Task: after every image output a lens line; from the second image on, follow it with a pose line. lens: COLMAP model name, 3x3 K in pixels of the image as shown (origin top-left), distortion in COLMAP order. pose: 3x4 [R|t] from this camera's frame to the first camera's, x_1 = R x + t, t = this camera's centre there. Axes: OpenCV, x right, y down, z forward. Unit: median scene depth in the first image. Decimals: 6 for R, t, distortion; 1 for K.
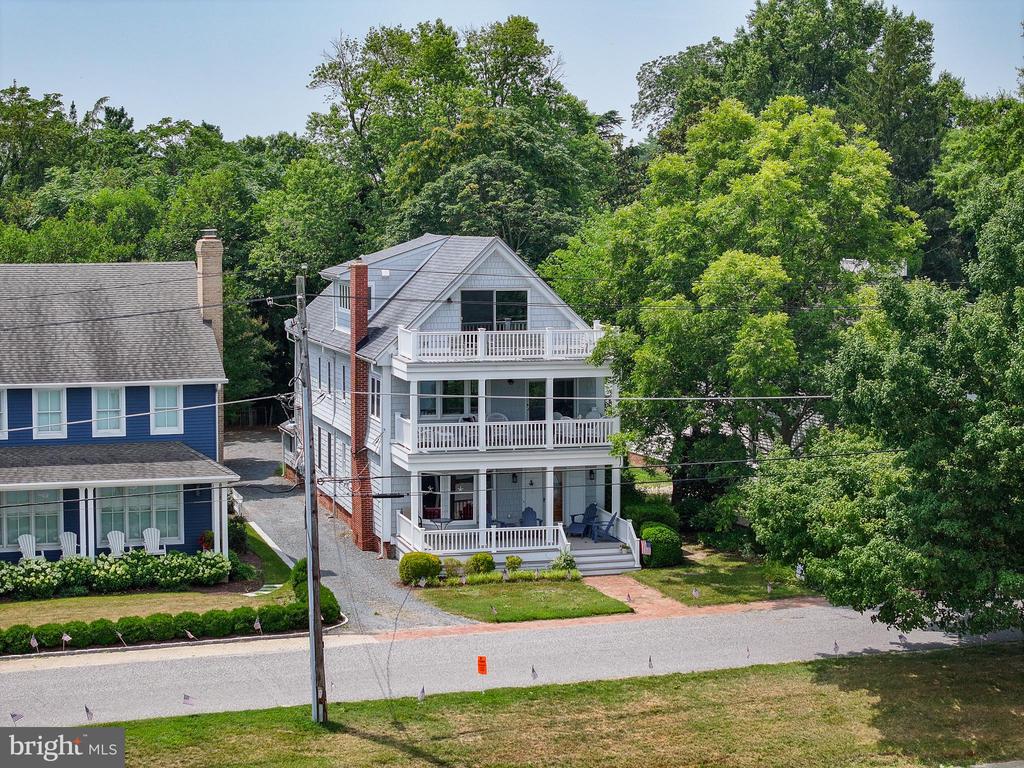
lens RADIAL K [[2024.2, 0, 501.7], [0, 2024.2, 404.6], [0, 0, 1]] dist [-0.132533, 0.000000]
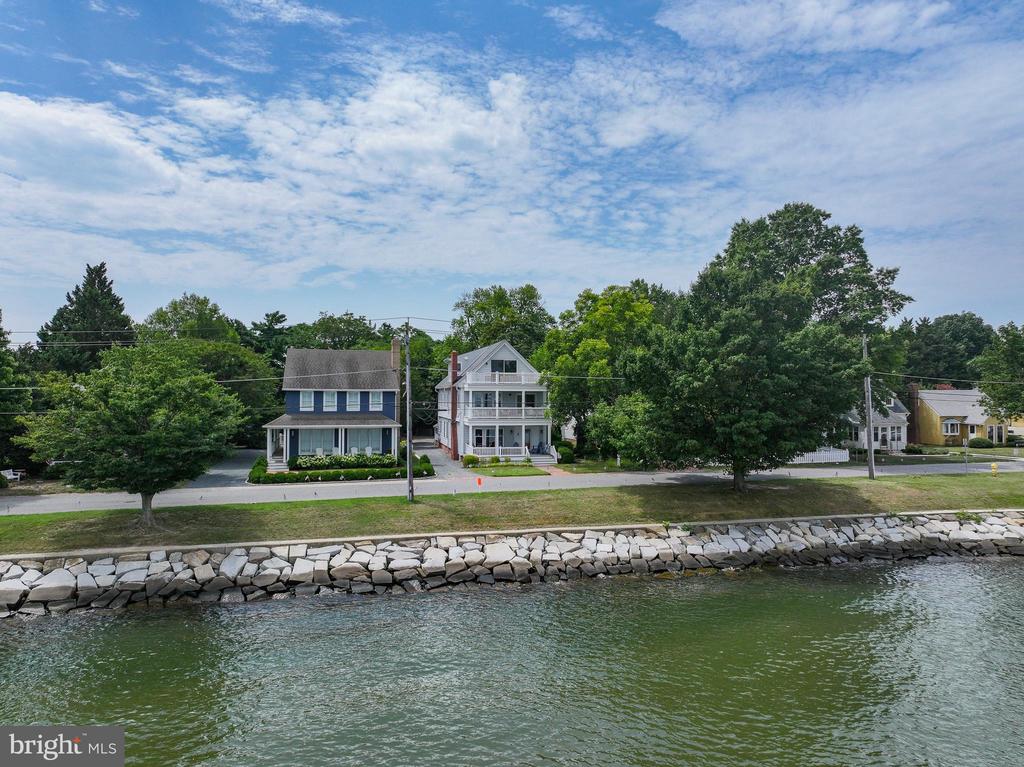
lens RADIAL K [[712.3, 0, 514.5], [0, 712.3, 380.0], [0, 0, 1]] dist [0.003218, 0.008083]
pose [[0.998955, 0.001371, -0.045690, 0.054934], [-0.006558, 0.993510, -0.113555, 0.077858], [0.045238, 0.113736, 0.992481, 0.086462]]
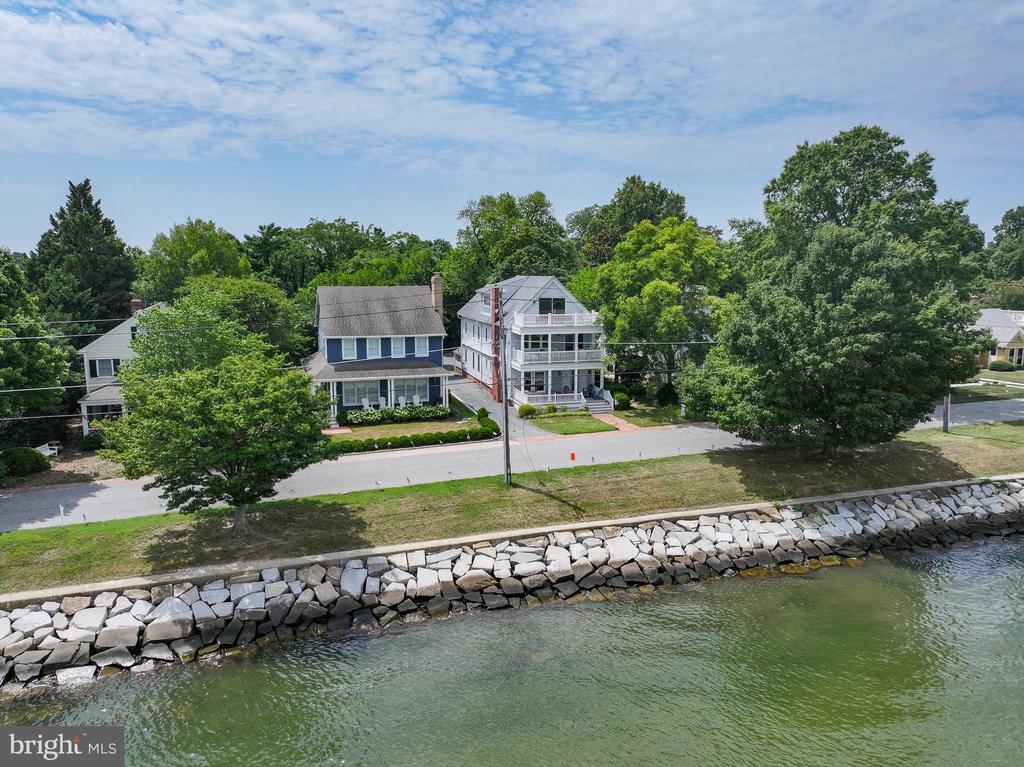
lens RADIAL K [[712.3, 0, 514.1], [0, 712.3, 378.0], [0, 0, 1]] dist [0.003218, 0.008083]
pose [[0.999780, -0.002743, 0.020809, -0.071422], [0.001631, 0.998580, 0.053247, -0.005187], [-0.020926, -0.053202, 0.998365, 0.132482]]
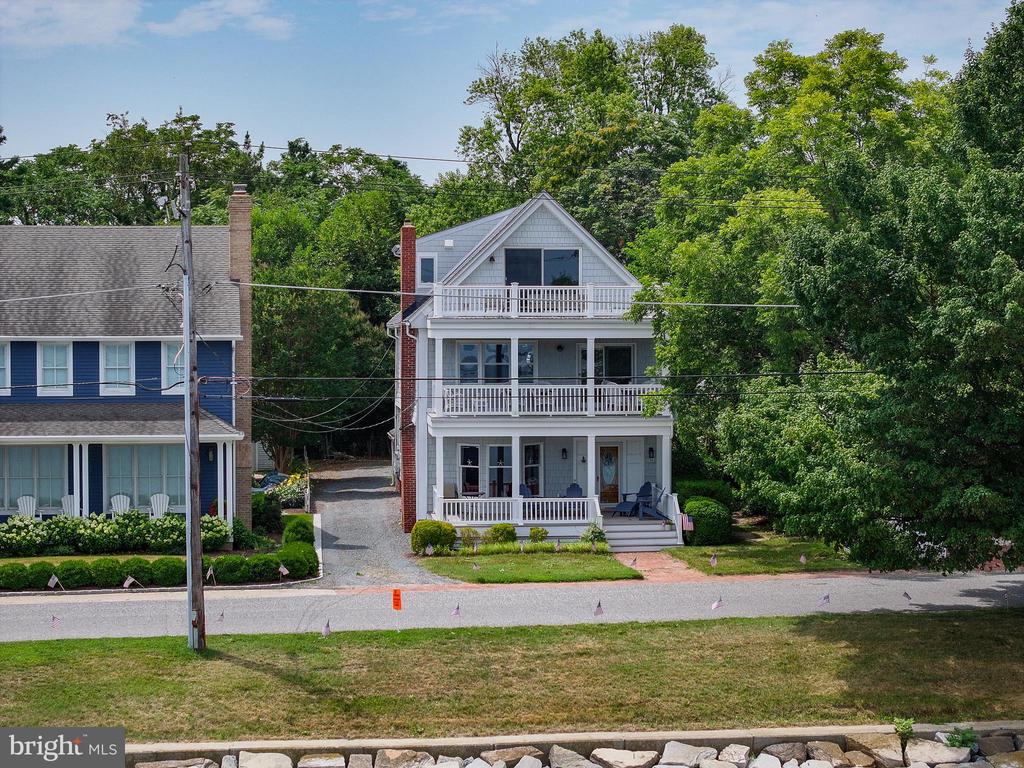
lens RADIAL K [[2024.2, 0, 509.9], [0, 2024.2, 389.4], [0, 0, 1]] dist [-0.132533, 0.000000]
pose [[0.987131, 0.002857, -0.159887, 0.135655], [-0.013228, 0.997873, -0.063837, 0.069562], [0.159365, 0.065131, 0.985069, 0.094704]]
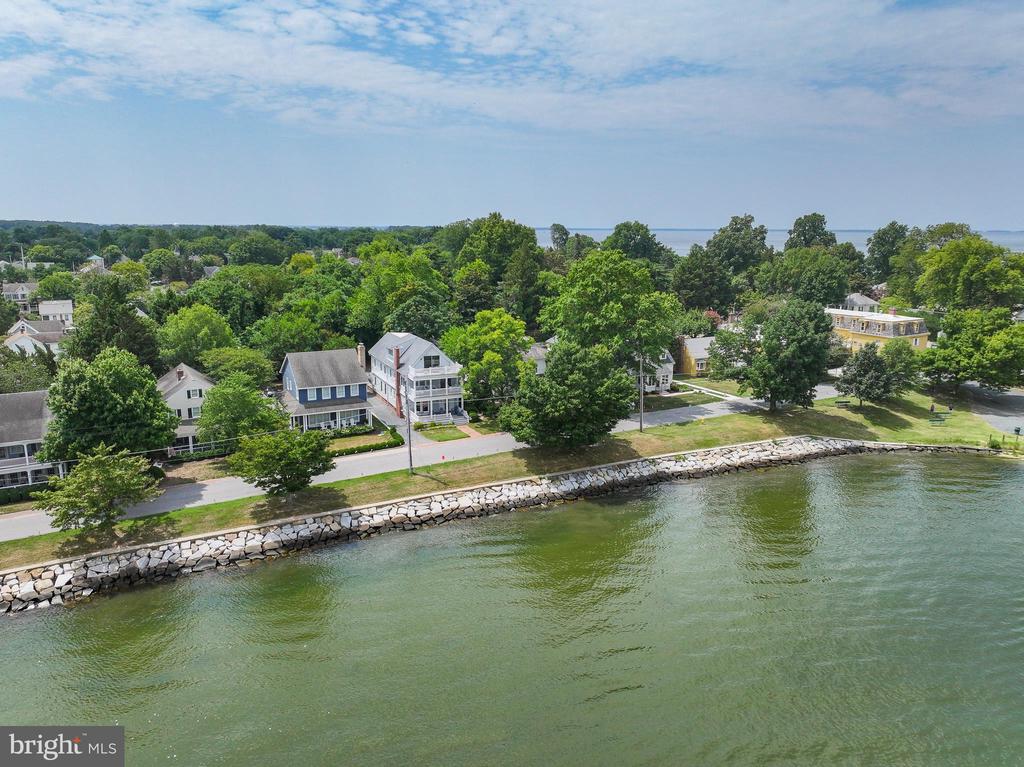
lens RADIAL K [[712.3, 0, 515.3], [0, 712.3, 380.1], [0, 0, 1]] dist [0.003218, 0.008083]
pose [[0.982976, -0.030779, 0.181138, -0.104863], [0.010042, 0.993395, 0.114304, -0.178742], [-0.183460, -0.110539, 0.976792, -0.474391]]
